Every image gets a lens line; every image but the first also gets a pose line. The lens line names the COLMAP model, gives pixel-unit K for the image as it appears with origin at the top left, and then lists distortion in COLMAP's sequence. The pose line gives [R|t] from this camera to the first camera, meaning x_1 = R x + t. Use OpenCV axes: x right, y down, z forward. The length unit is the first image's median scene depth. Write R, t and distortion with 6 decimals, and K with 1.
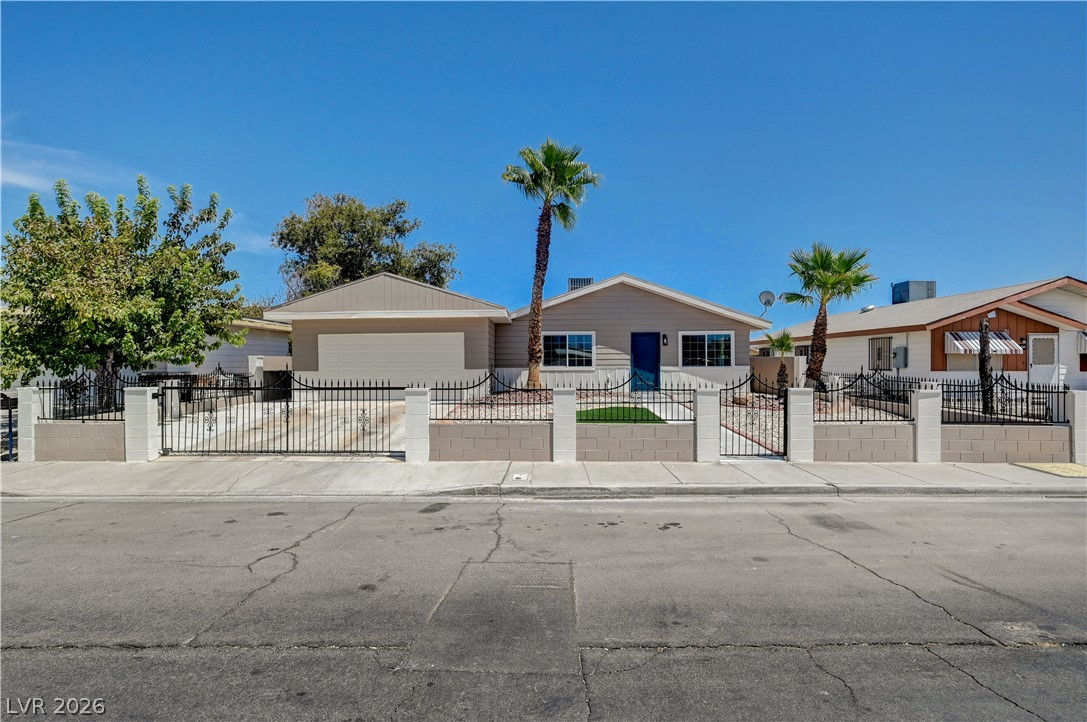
lens RADIAL K [[535.5, 0, 549.3], [0, 535.5, 369.2], [0, 0, 1]] dist [0.006596, -0.000069]
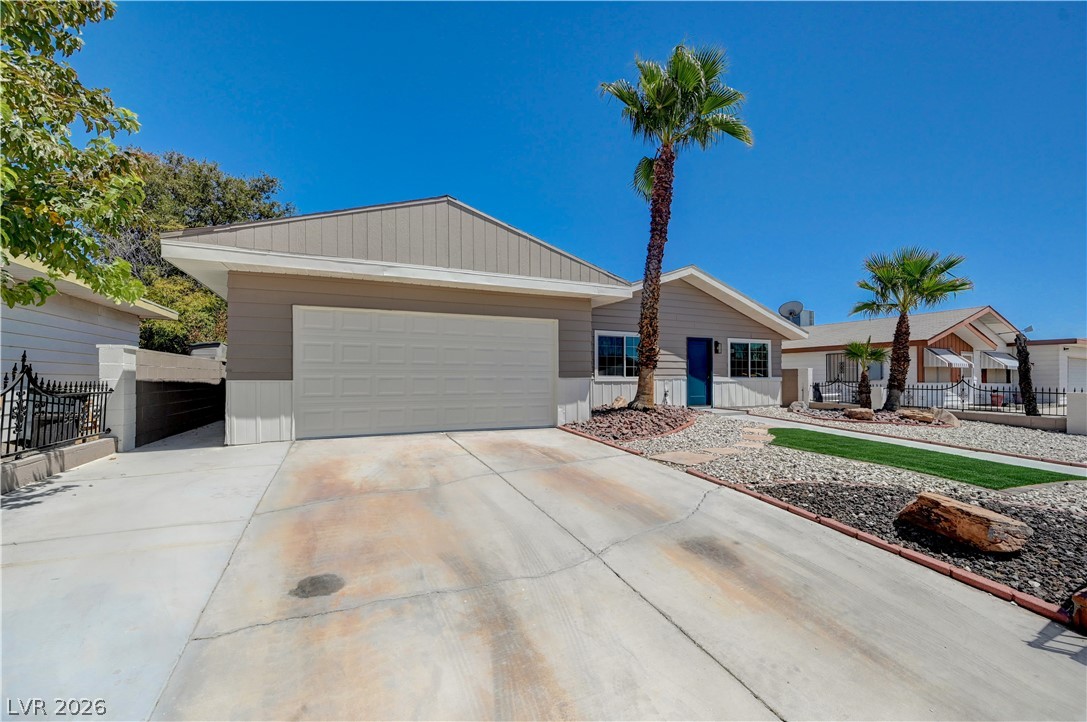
lens RADIAL K [[429.9, 0, 547.6], [0, 429.9, 370.9], [0, 0, 1]] dist [0.002125, 0.000123]
pose [[0.909290, 0.013344, 0.415950, -0.331146], [-0.000657, 0.999531, -0.030632, 0.006127], [-0.416163, 0.027580, 0.908872, 0.476158]]
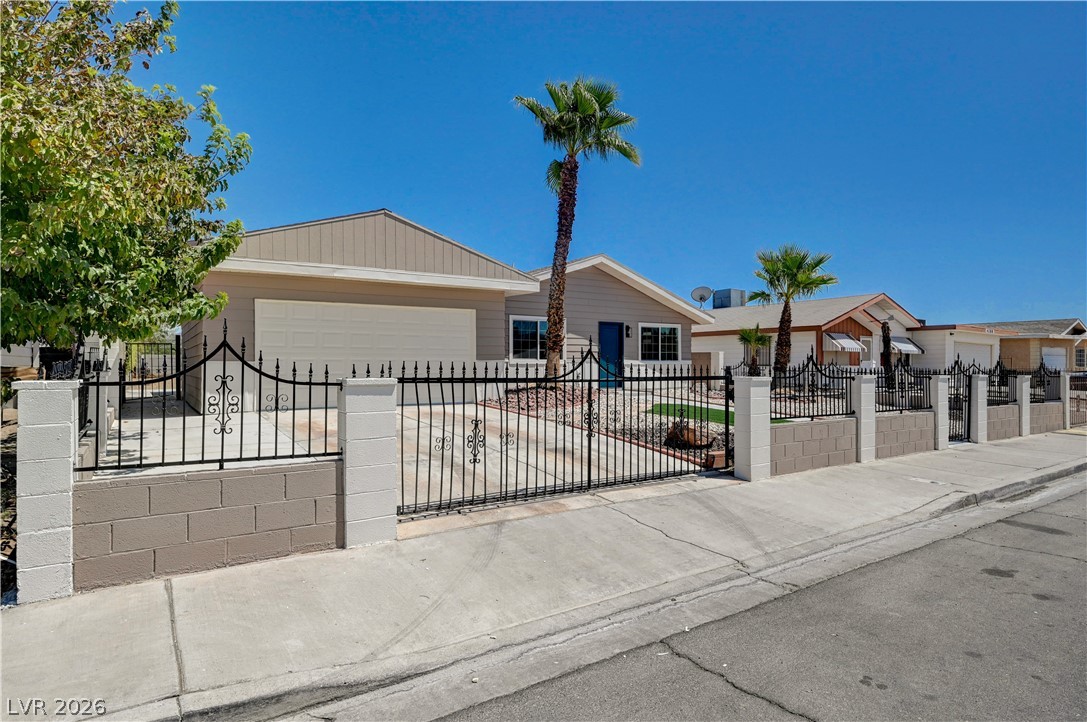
lens RADIAL K [[583.8, 0, 552.4], [0, 583.8, 360.1], [0, 0, 1]] dist [0.024942, -0.000098]
pose [[0.827627, 0.008907, 0.561208, -0.451353], [0.002384, 0.999809, -0.019384, 0.013700], [-0.561273, 0.017380, 0.827448, 0.248361]]
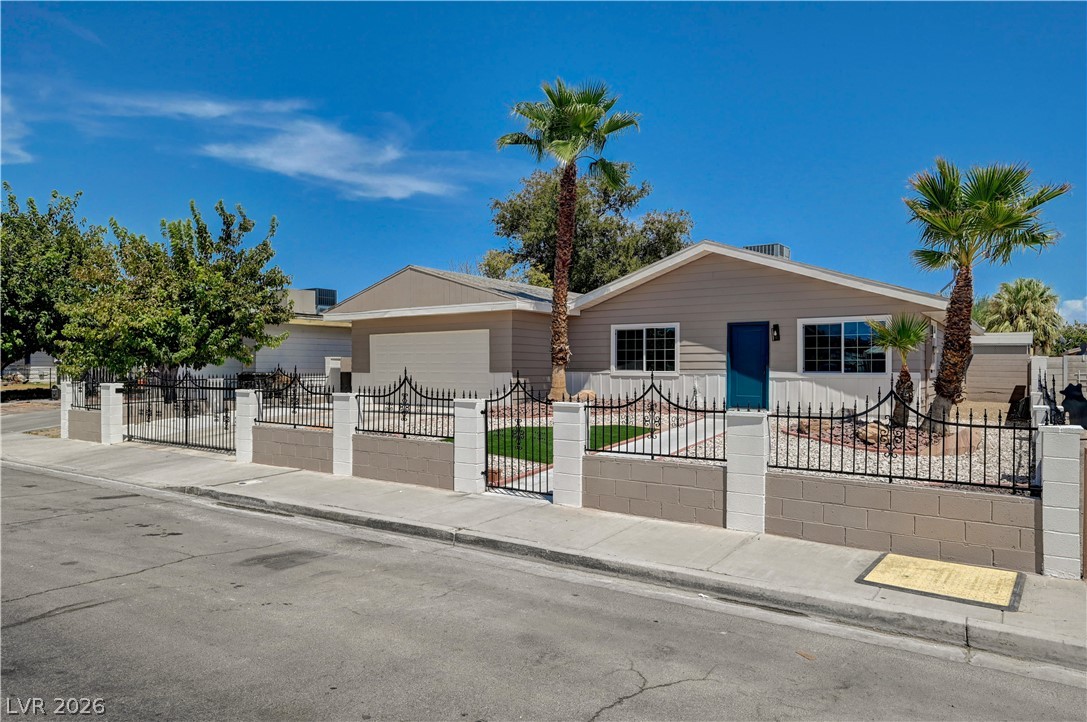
lens RADIAL K [[716.7, 0, 554.8], [0, 716.7, 370.0], [0, 0, 1]] dist [0.037275, -0.001875]
pose [[0.826242, 0.009067, -0.563242, 0.495249], [-0.012383, 0.999921, -0.002068, -0.002655], [0.563179, 0.008683, 0.826289, 0.103012]]
